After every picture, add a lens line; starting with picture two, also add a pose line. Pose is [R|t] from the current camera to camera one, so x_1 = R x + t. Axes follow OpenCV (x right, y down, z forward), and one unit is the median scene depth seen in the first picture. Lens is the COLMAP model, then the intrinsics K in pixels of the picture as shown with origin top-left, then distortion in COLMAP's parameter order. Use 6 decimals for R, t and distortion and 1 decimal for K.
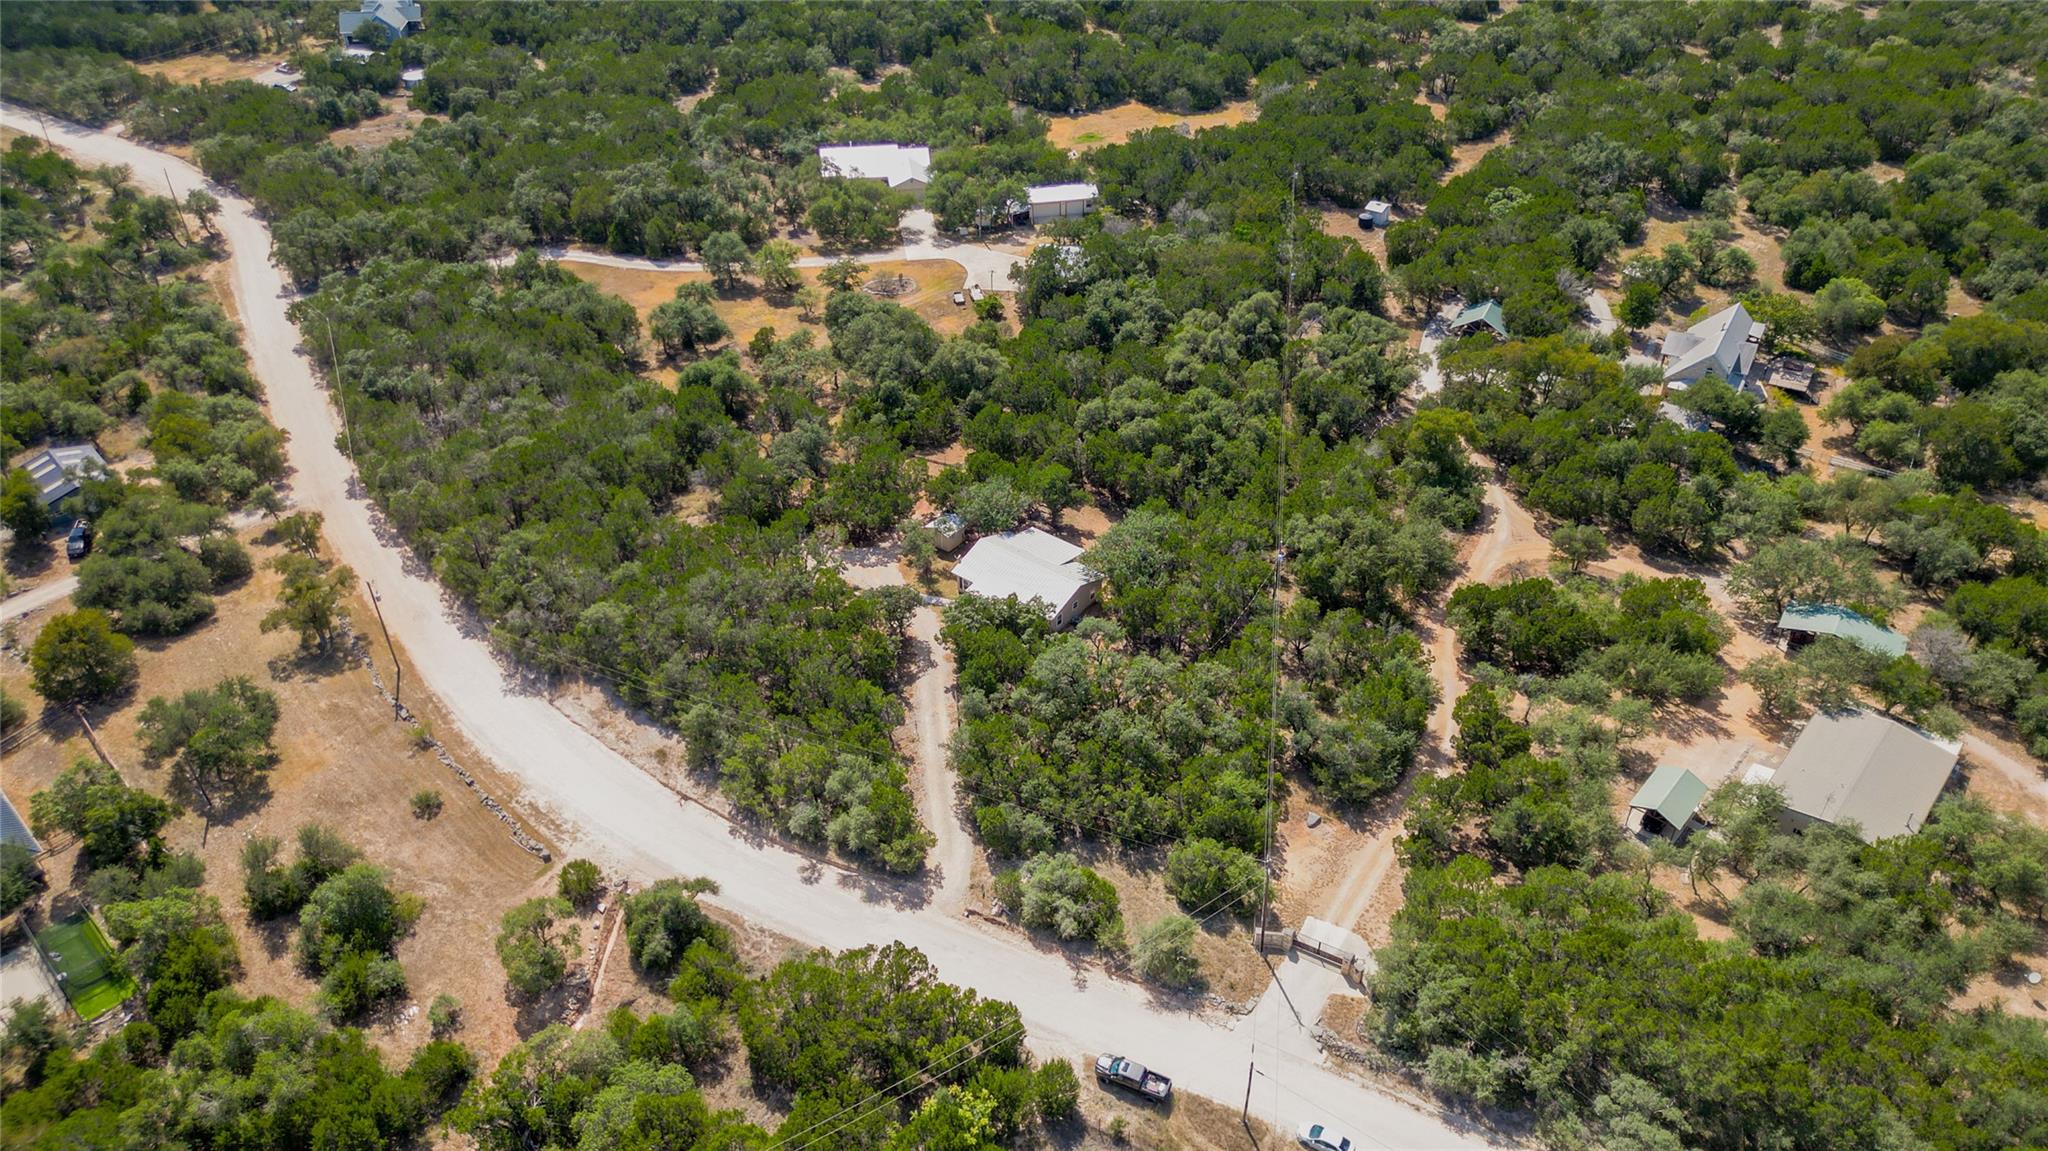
lens RADIAL K [[1510.1, 0, 1024.0], [0, 1510.1, 575.5], [0, 0, 1]] dist [0.085106, -0.106329]
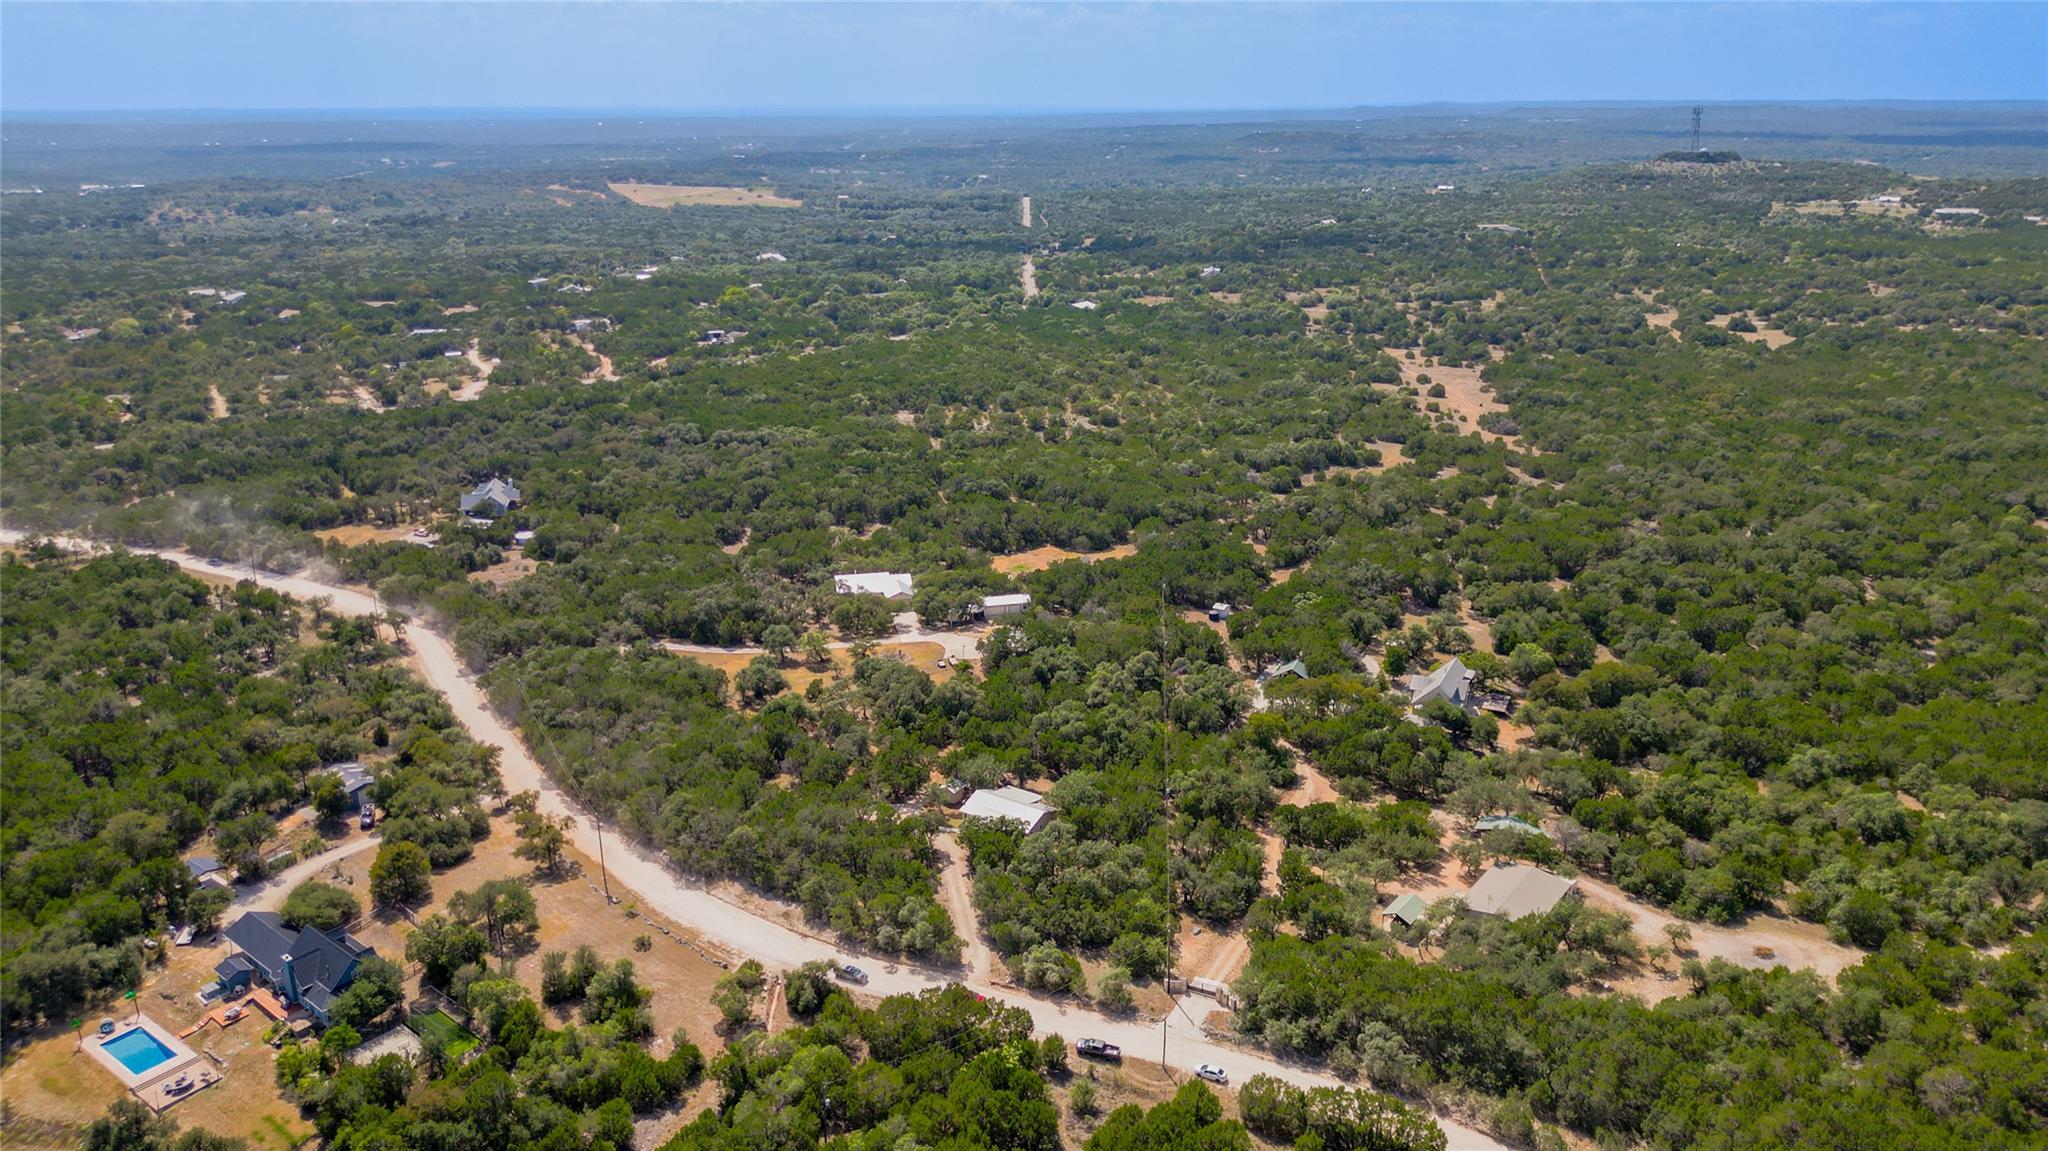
lens RADIAL K [[1462.8, 0, 1024.0], [0, 1462.8, 575.5], [0, 0, 1]] dist [0.165509, -0.447616]
pose [[0.997458, -0.012123, 0.070219, -0.073987], [0.032705, 0.953387, -0.299973, 0.193618], [-0.063310, 0.301507, 0.951360, -0.449336]]
